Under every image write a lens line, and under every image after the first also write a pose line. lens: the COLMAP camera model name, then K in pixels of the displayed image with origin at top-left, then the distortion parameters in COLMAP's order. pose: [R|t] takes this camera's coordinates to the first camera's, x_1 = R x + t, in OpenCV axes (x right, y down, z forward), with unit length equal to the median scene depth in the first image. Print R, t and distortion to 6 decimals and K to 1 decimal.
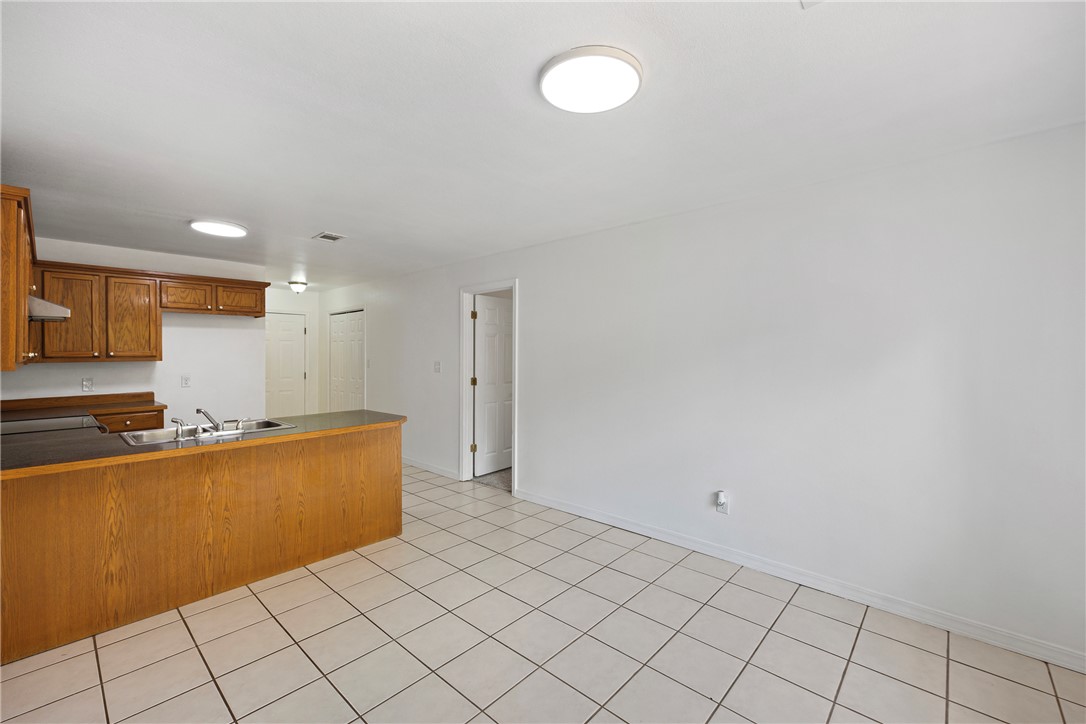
lens RADIAL K [[450.9, 0, 541.8], [0, 450.9, 351.0], [0, 0, 1]] dist [0.000111, 0.000022]
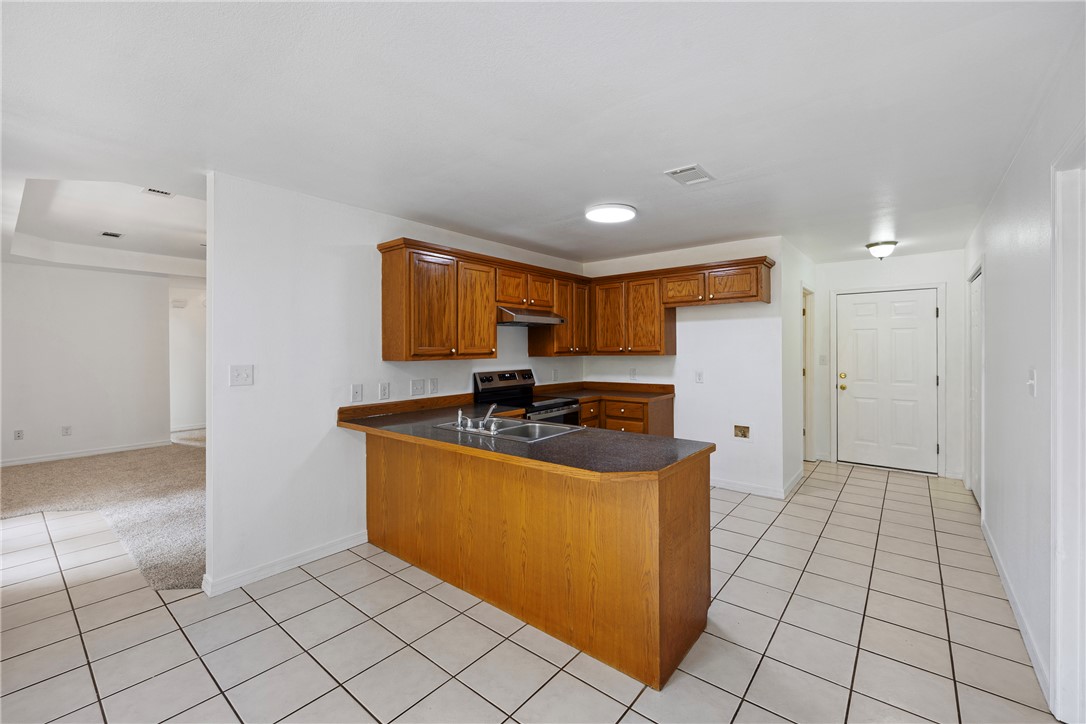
lens RADIAL K [[450.9, 0, 541.8], [0, 450.9, 351.0], [0, 0, 1]] dist [0.000111, 0.000022]
pose [[0.048781, 0.008936, -0.998770, 0.176180], [0.009524, 0.999910, 0.009411, -0.000521], [0.998764, -0.009972, 0.048692, 0.701020]]
